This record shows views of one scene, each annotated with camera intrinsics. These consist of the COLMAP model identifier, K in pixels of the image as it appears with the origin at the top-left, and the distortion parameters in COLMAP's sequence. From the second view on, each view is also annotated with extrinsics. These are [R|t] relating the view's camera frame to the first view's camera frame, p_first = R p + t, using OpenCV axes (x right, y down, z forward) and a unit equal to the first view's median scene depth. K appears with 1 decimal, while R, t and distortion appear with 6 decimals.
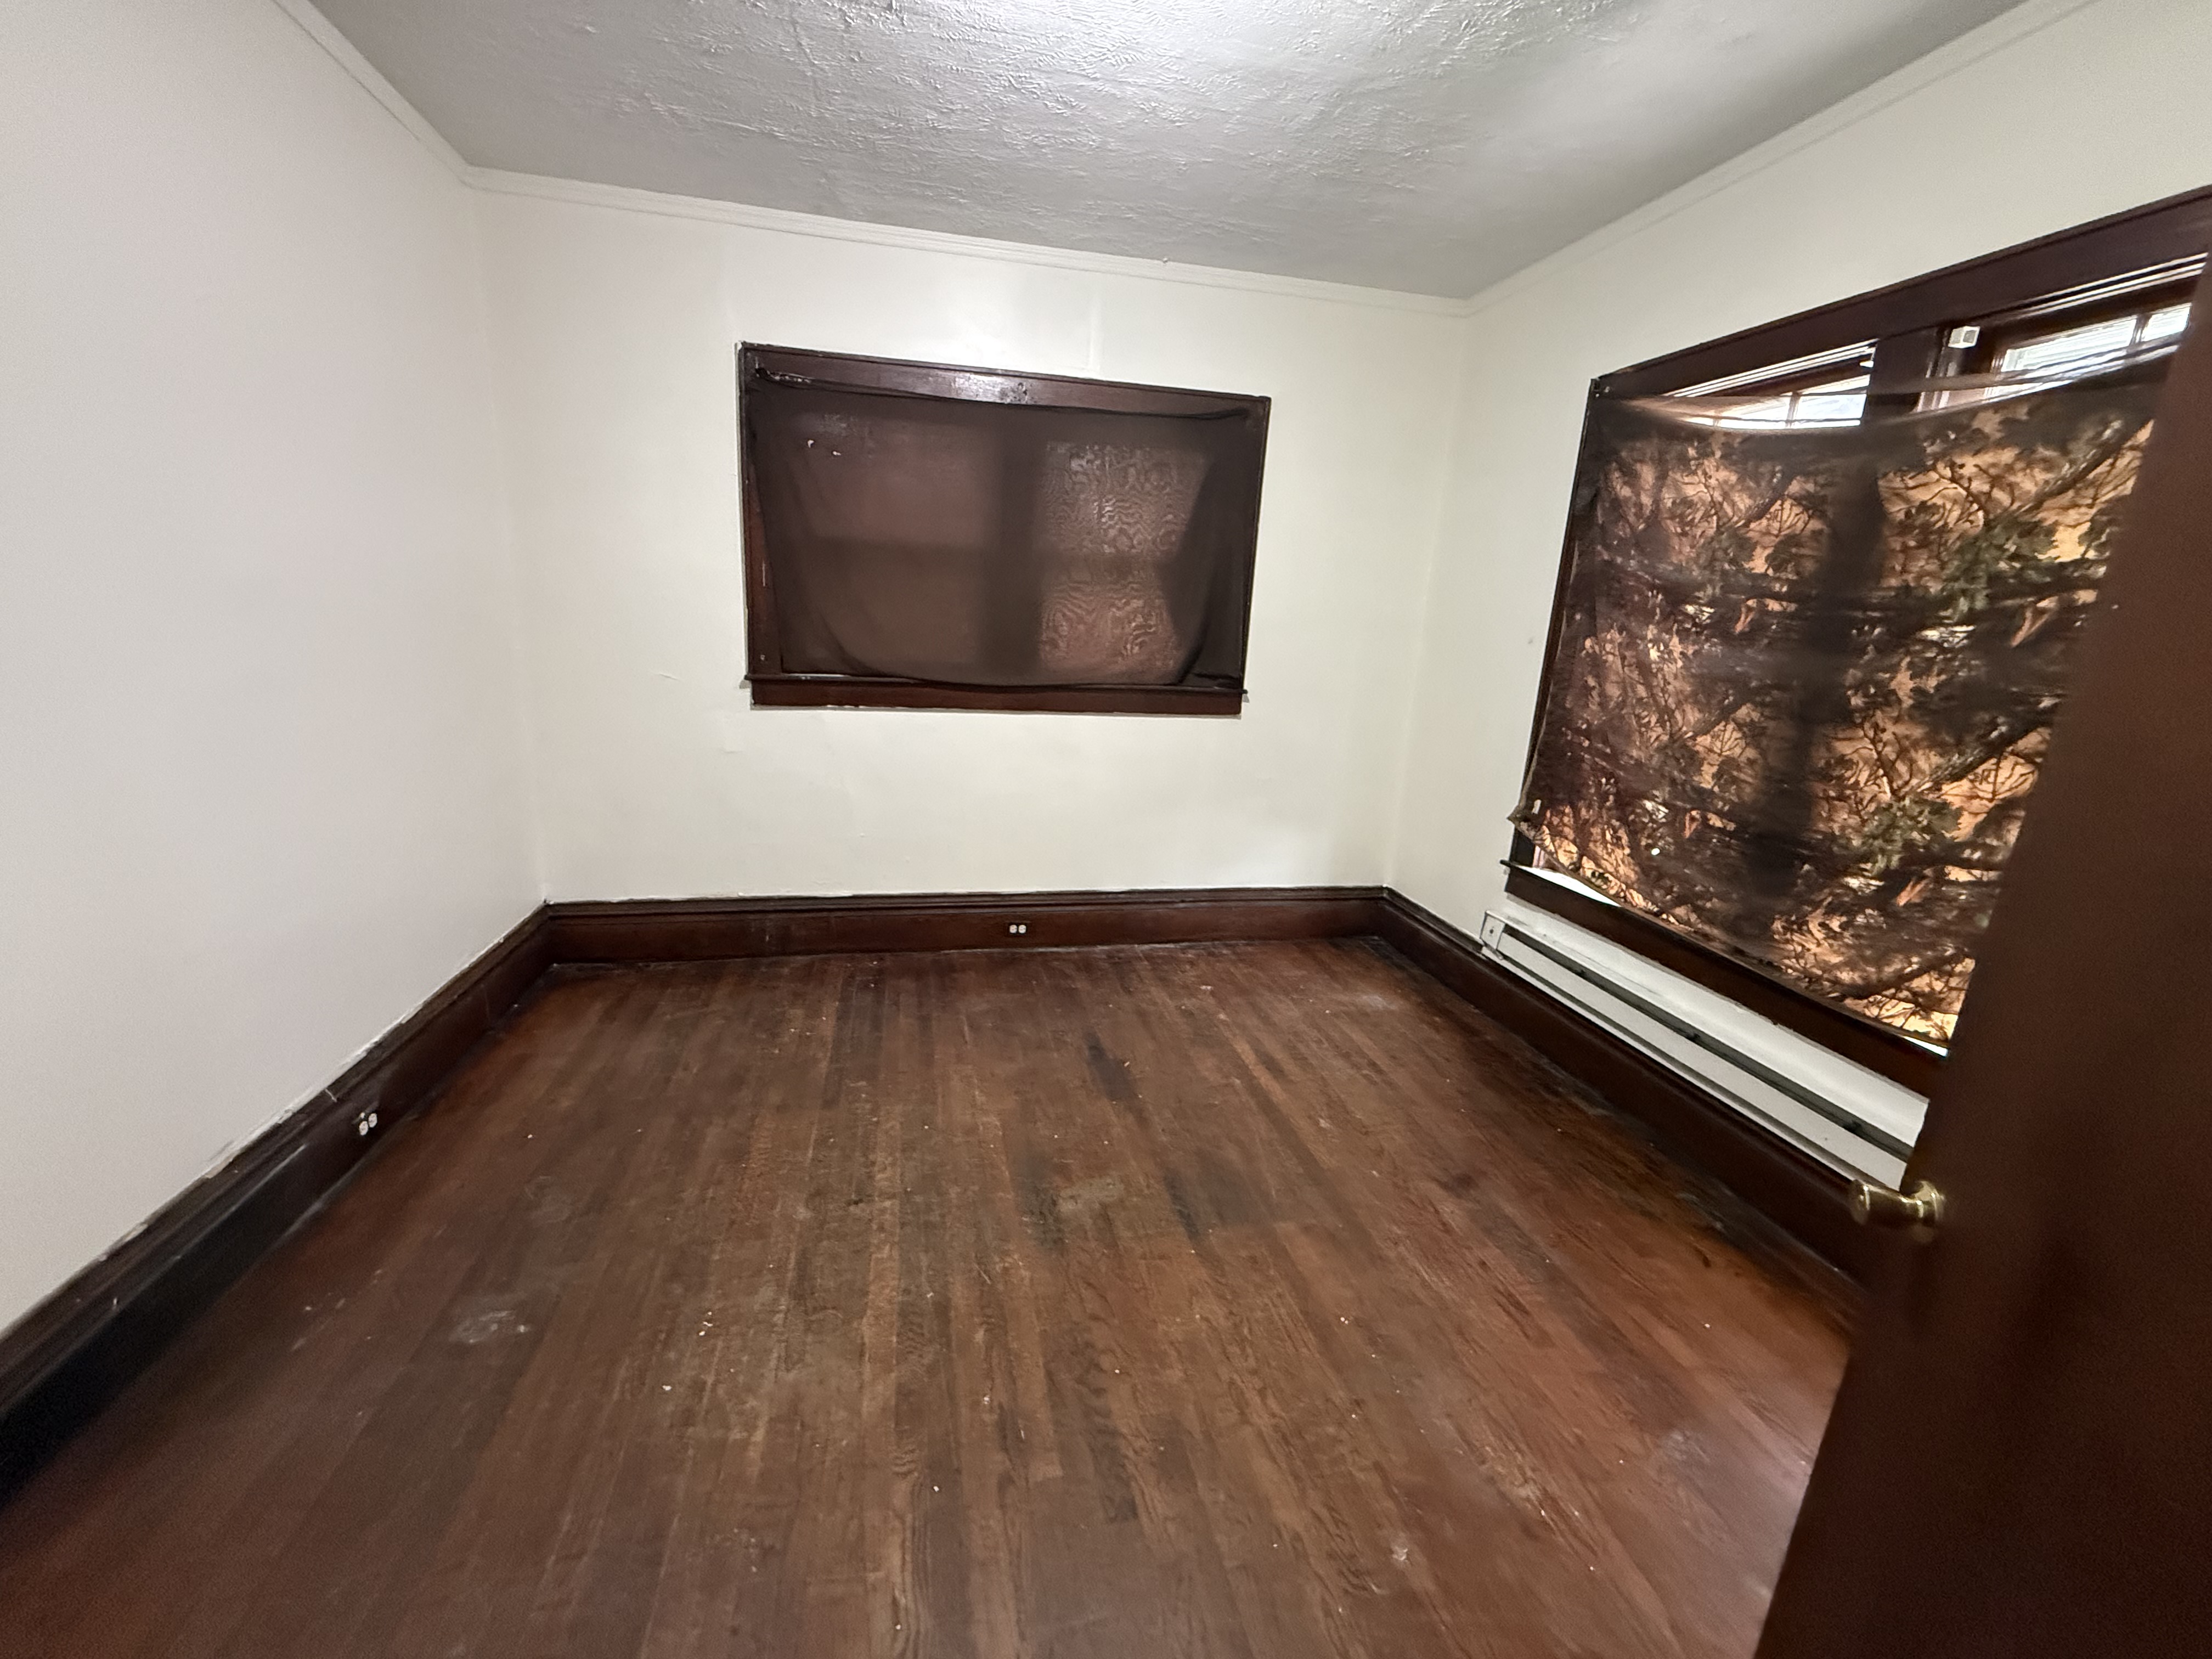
lens RADIAL K [[884.1, 0, 1100.9], [0, 884.1, 823.9], [0, 0, 1]] dist [0.000507, 0.000256]
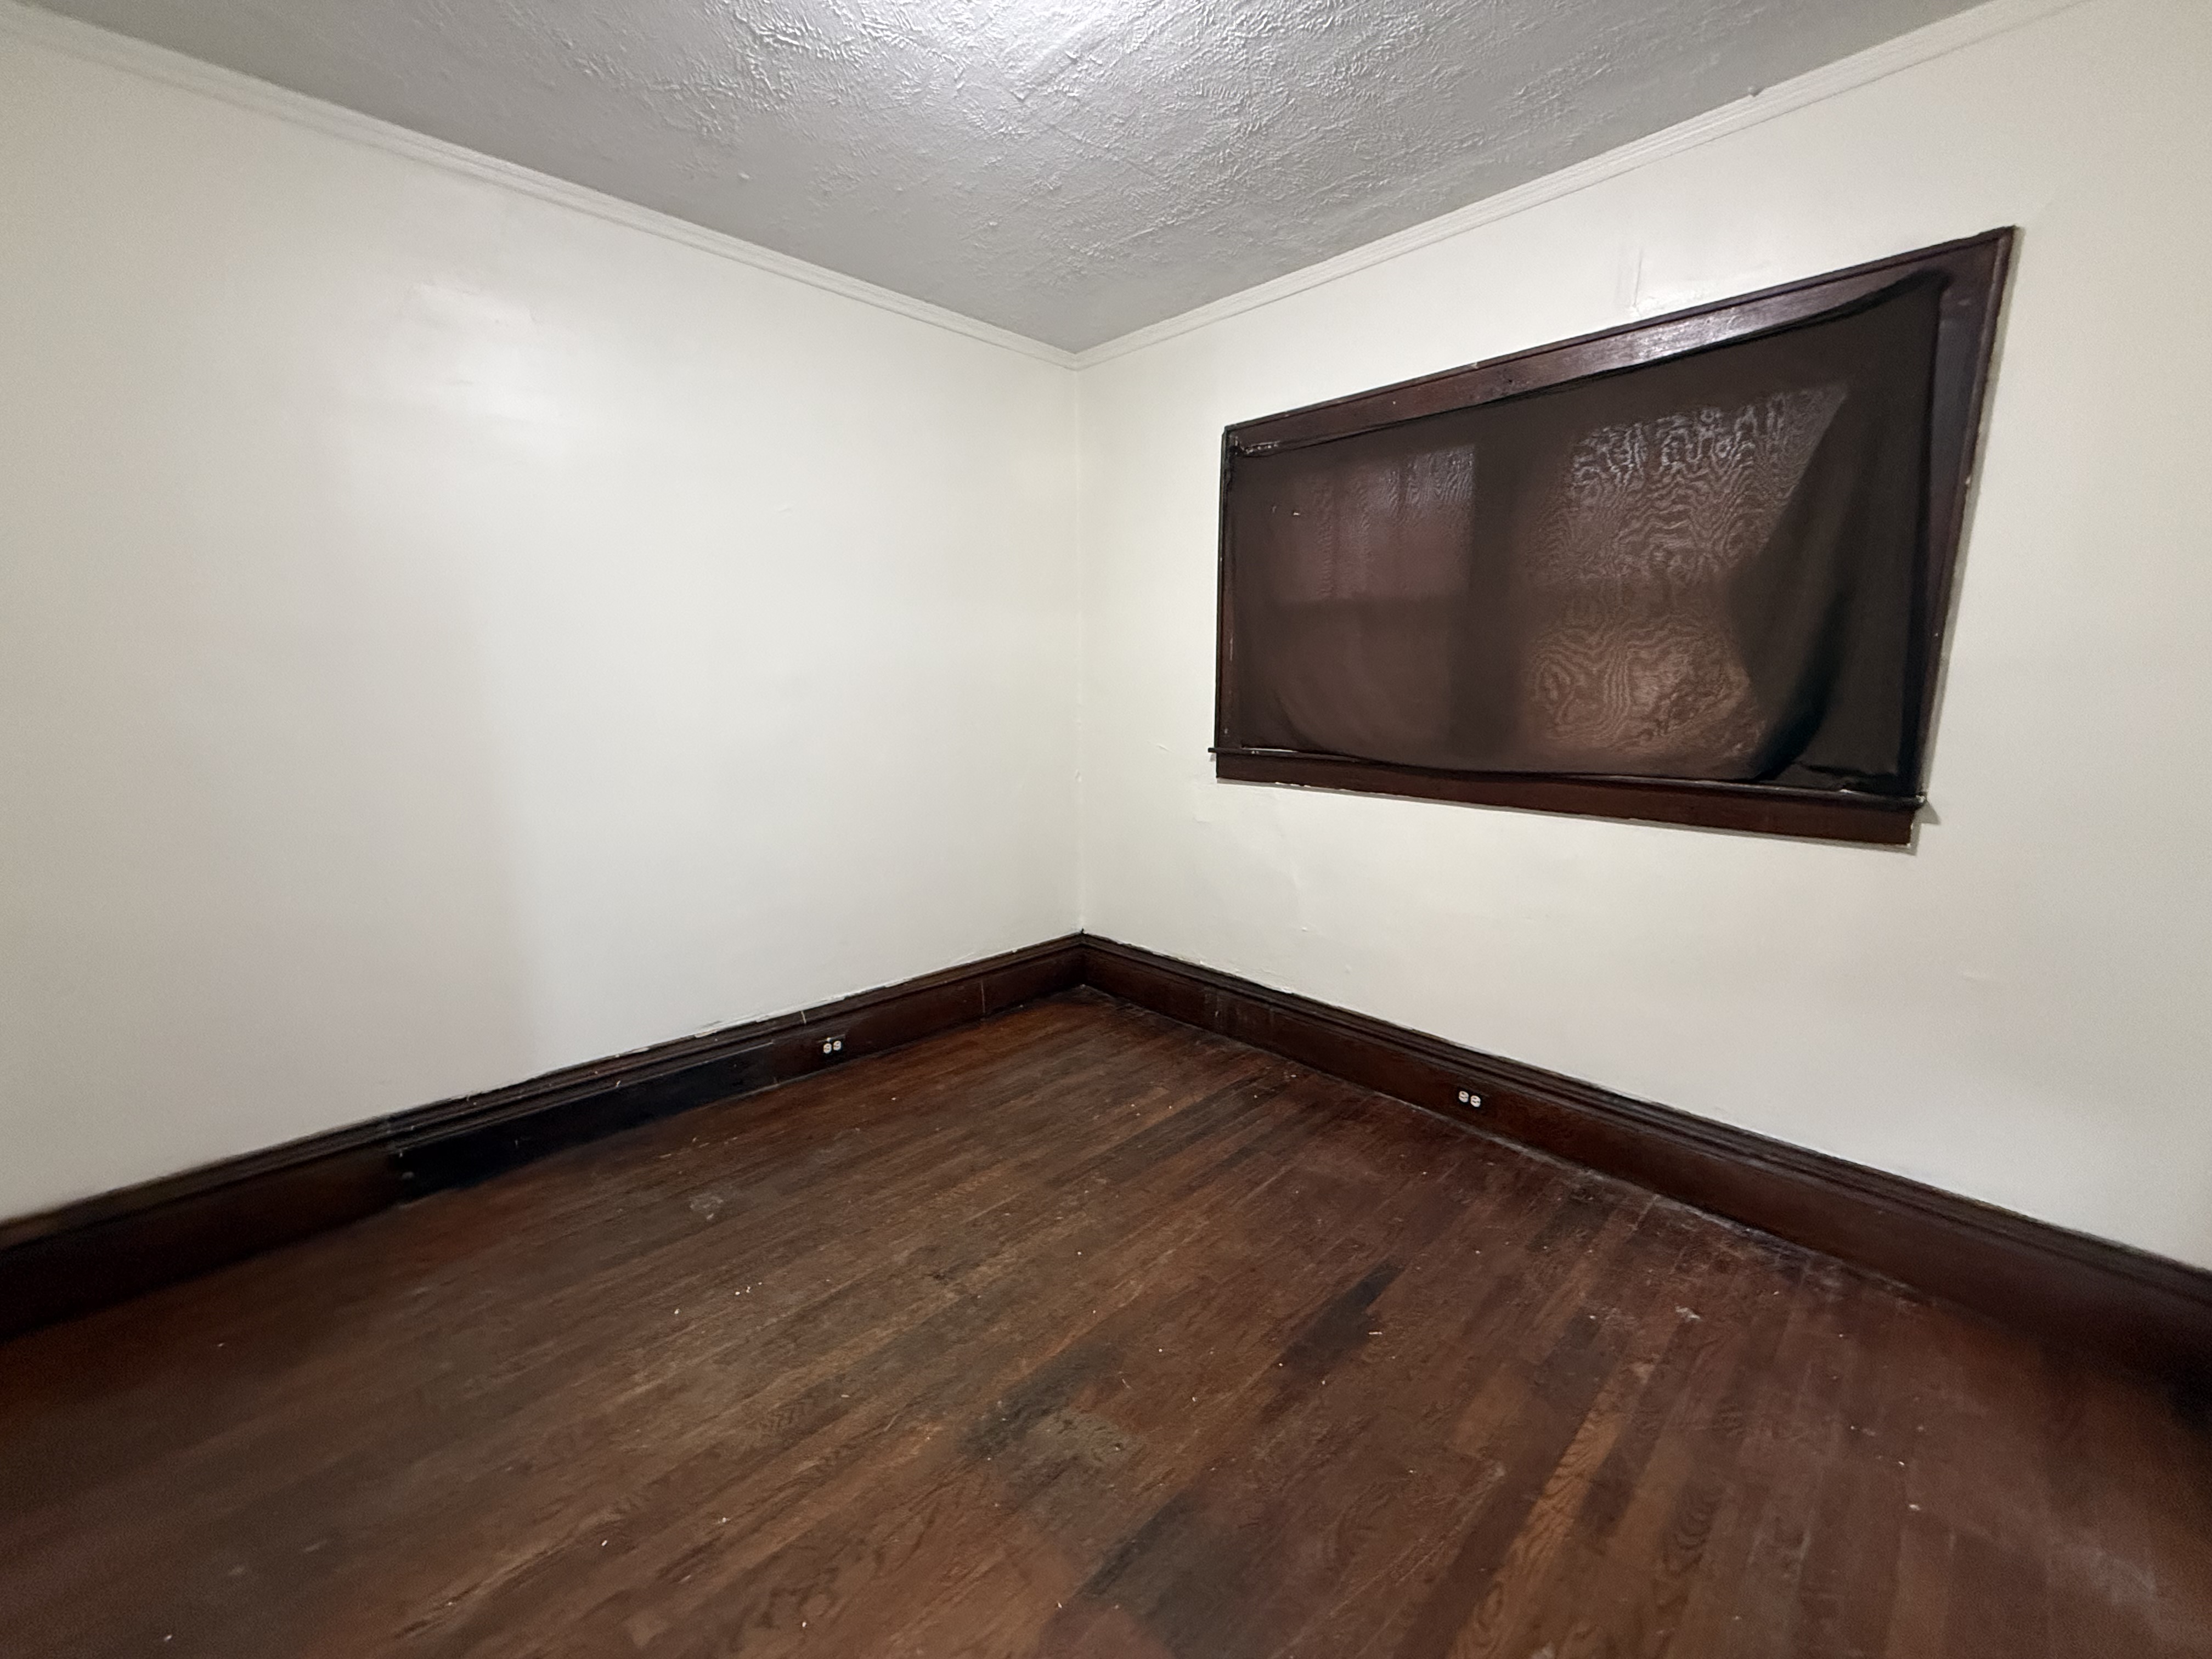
lens RADIAL K [[884.1, 0, 1100.9], [0, 884.1, 823.9], [0, 0, 1]] dist [0.000507, 0.000256]
pose [[0.531695, 0.095044, -0.841586, 0.391203], [-0.170201, 0.985402, 0.003757, -0.065481], [0.829658, 0.141241, 0.540110, 0.364285]]
